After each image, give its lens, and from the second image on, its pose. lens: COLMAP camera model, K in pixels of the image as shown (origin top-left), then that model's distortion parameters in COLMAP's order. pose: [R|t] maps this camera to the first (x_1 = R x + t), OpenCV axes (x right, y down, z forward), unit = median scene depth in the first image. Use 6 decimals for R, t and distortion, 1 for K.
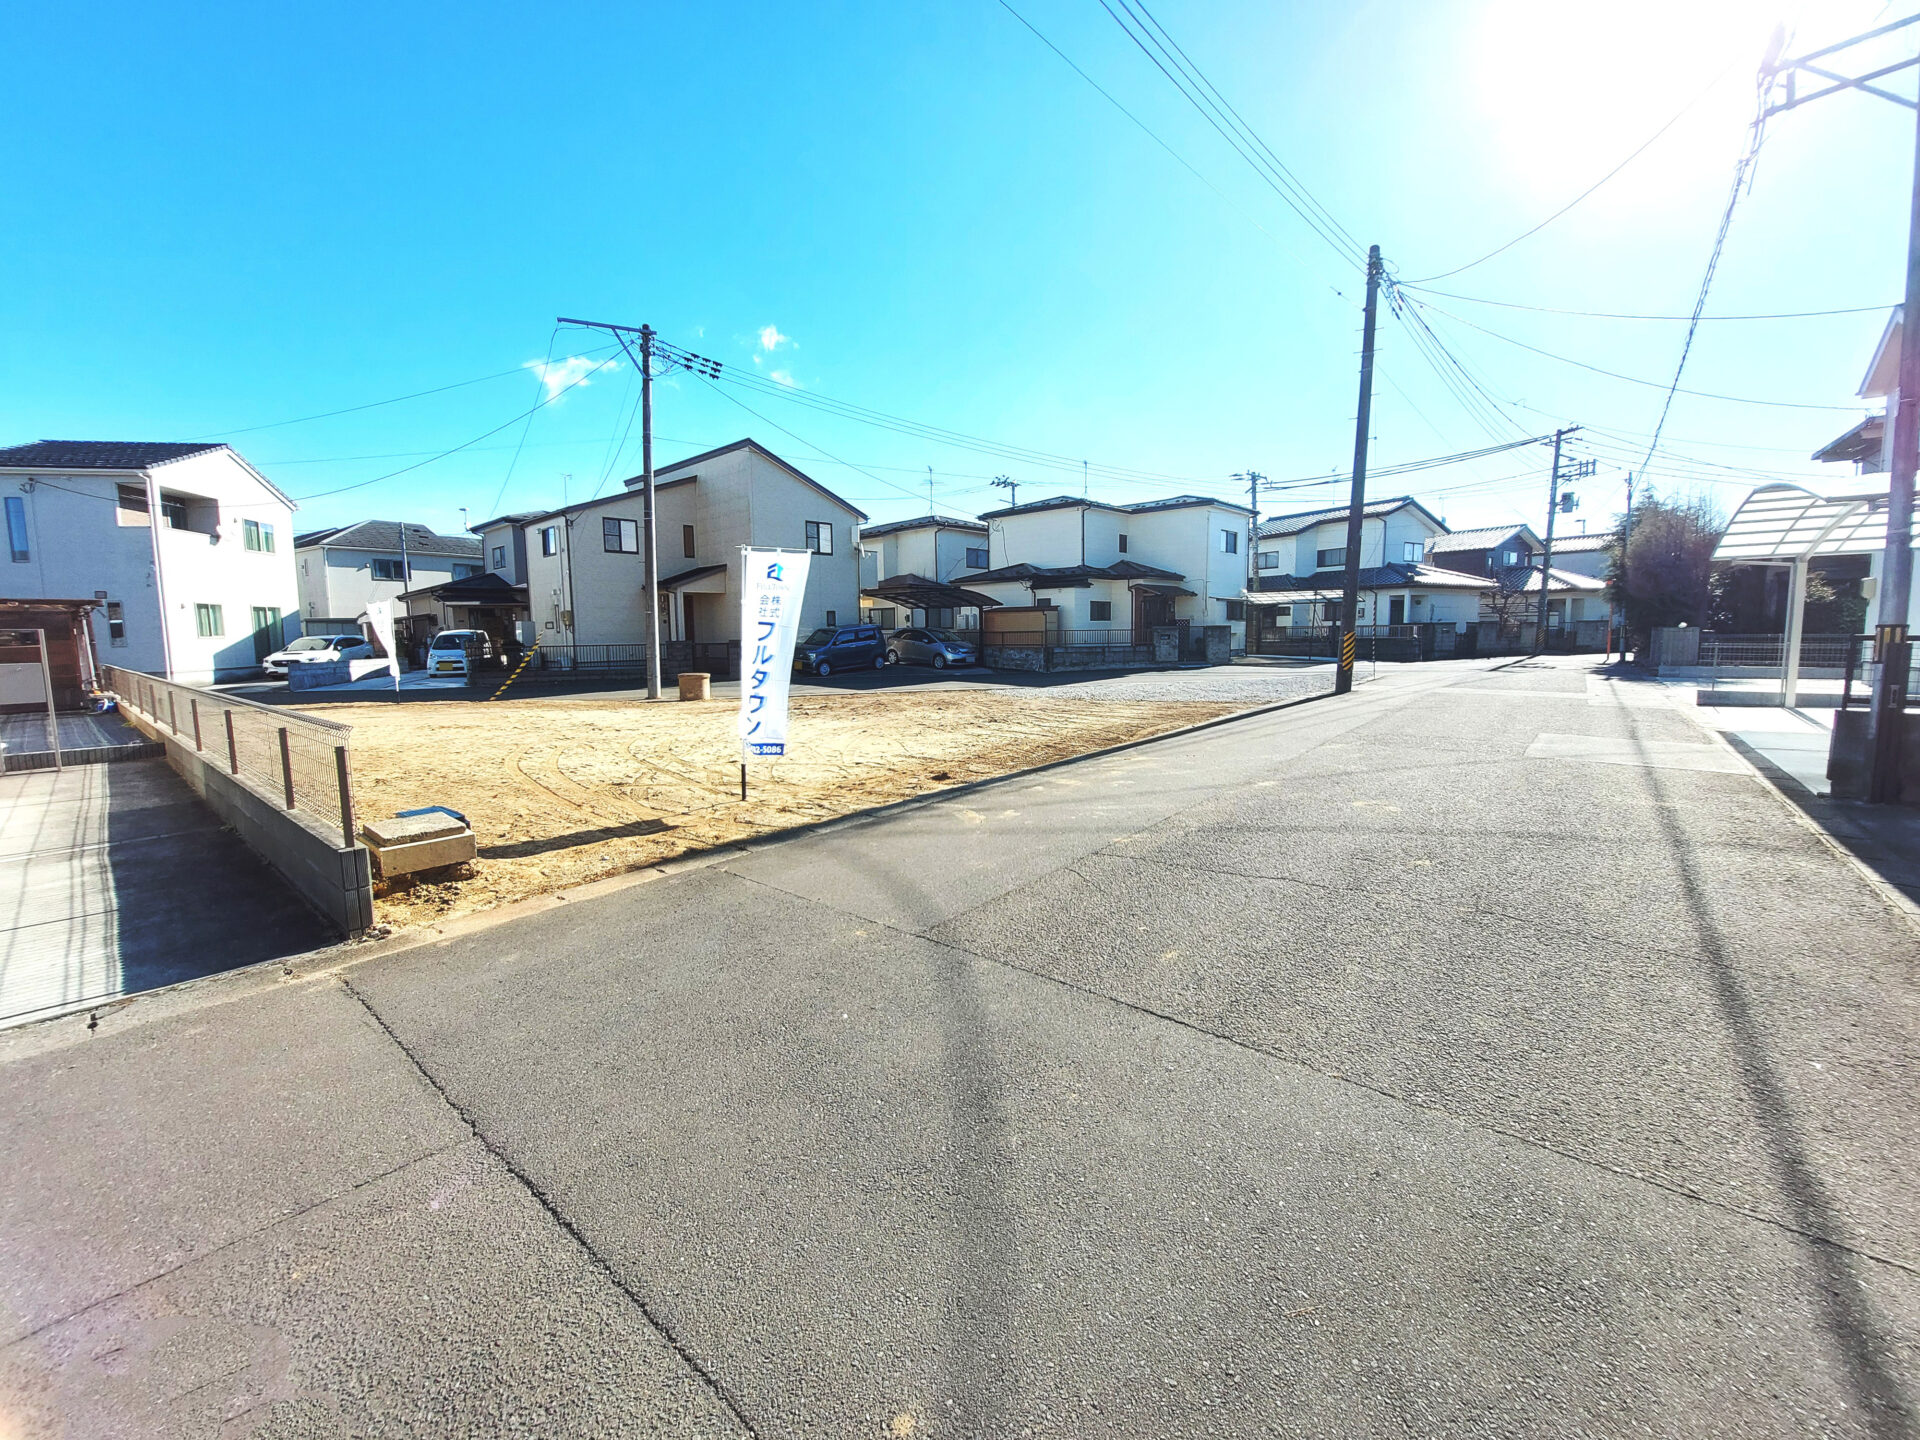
lens RADIAL K [[760.6, 0, 948.6], [0, 760.6, 717.9], [0, 0, 1]] dist [-0.016540, -0.002376]
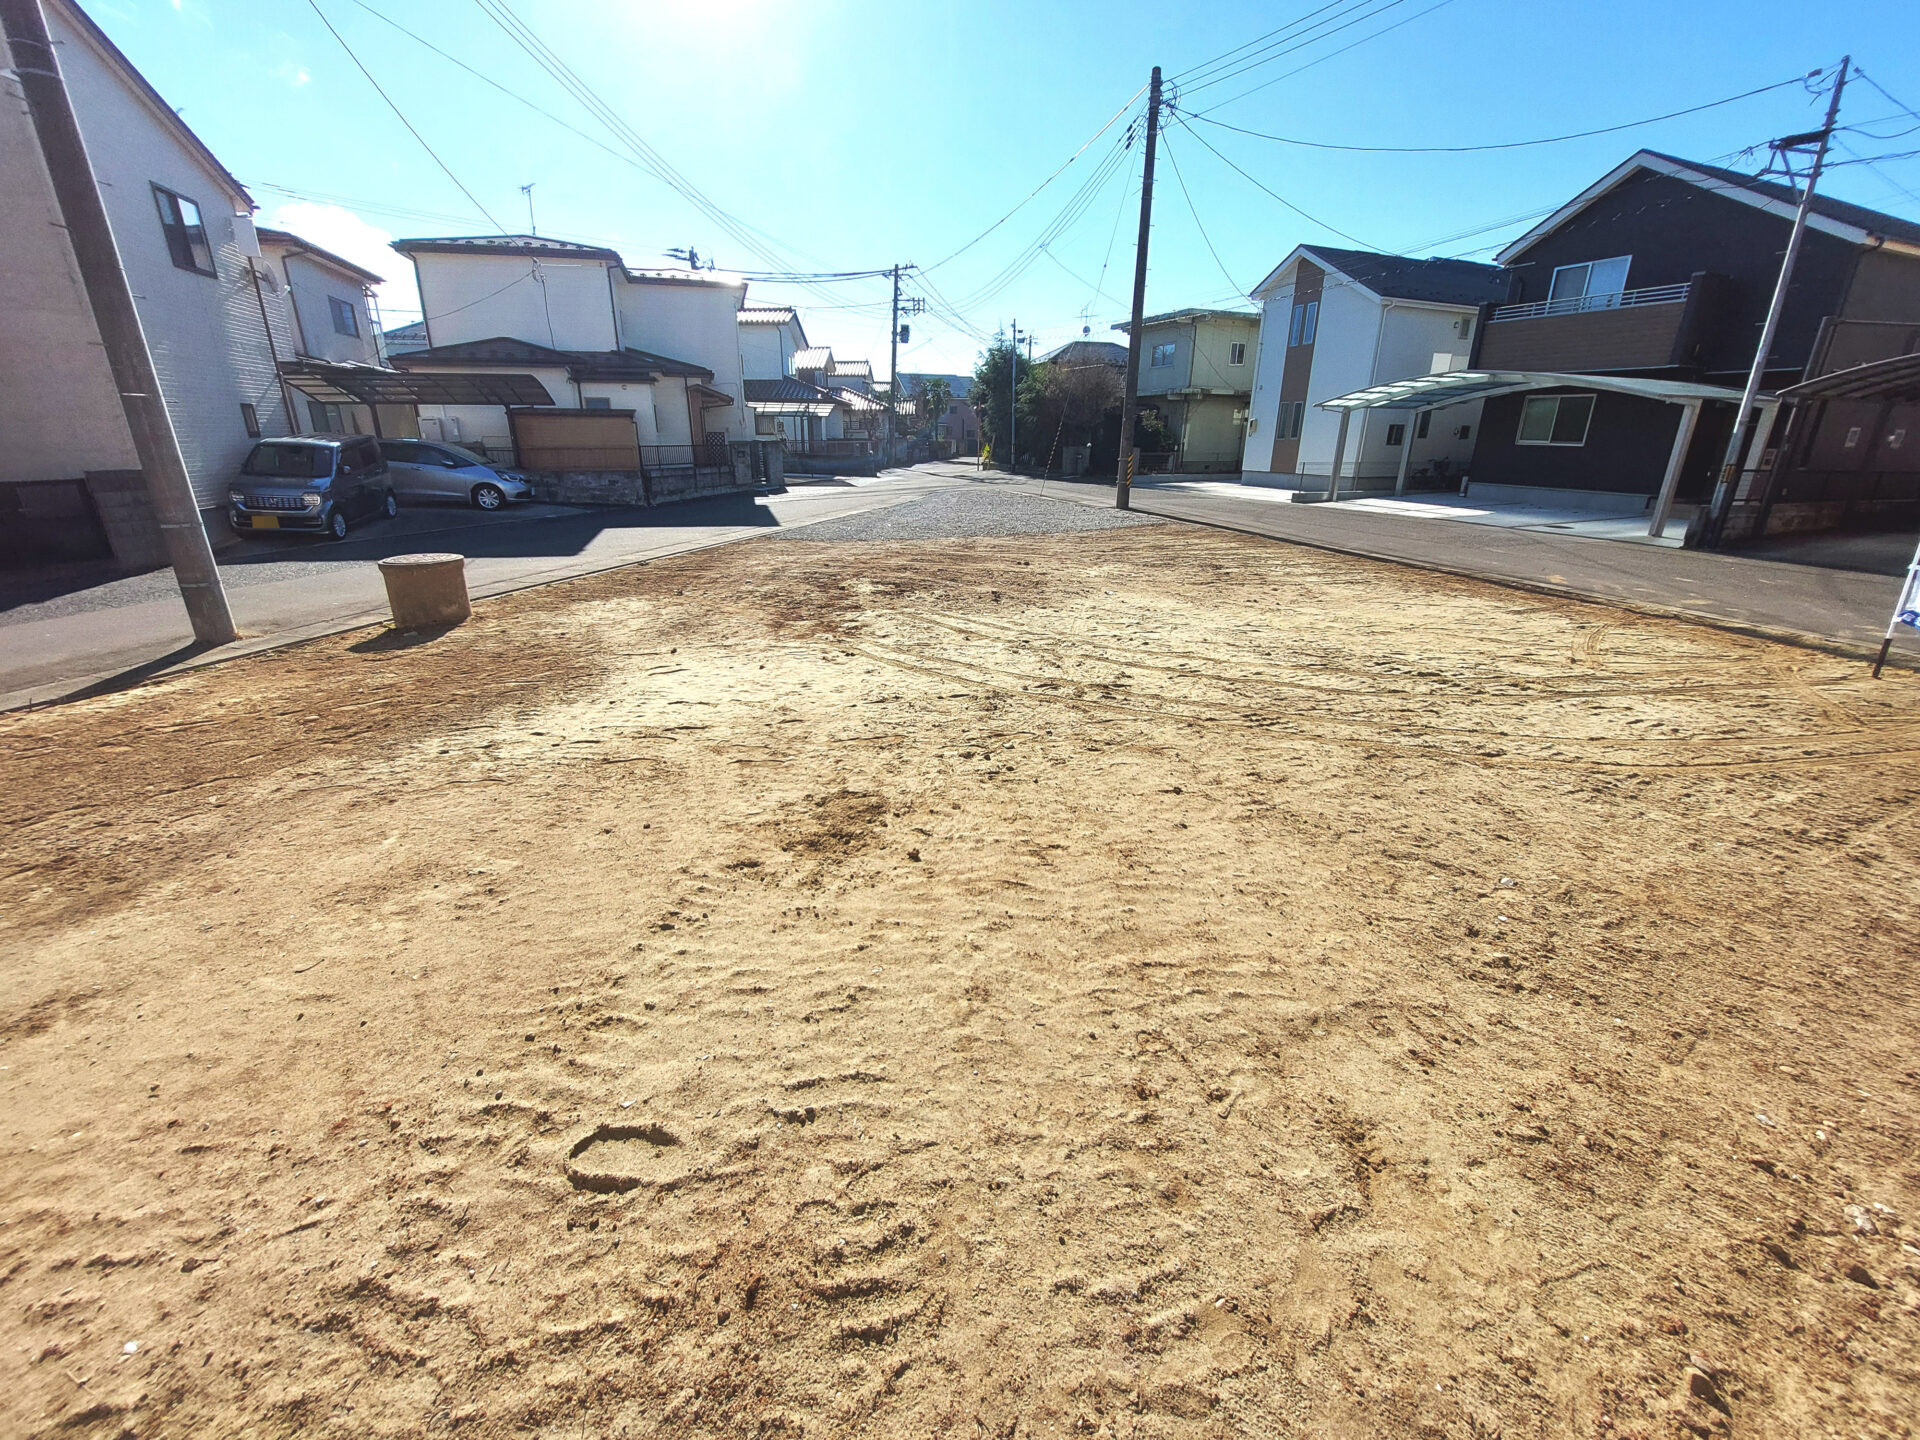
lens RADIAL K [[760.6, 0, 948.0], [0, 760.6, 704.4], [0, 0, 1]] dist [-0.016540, -0.002376]
pose [[0.500308, -0.273342, 0.821569, -0.510179], [0.086124, 0.959866, 0.266908, -0.062288], [-0.861554, -0.062779, 0.503770, 0.506833]]
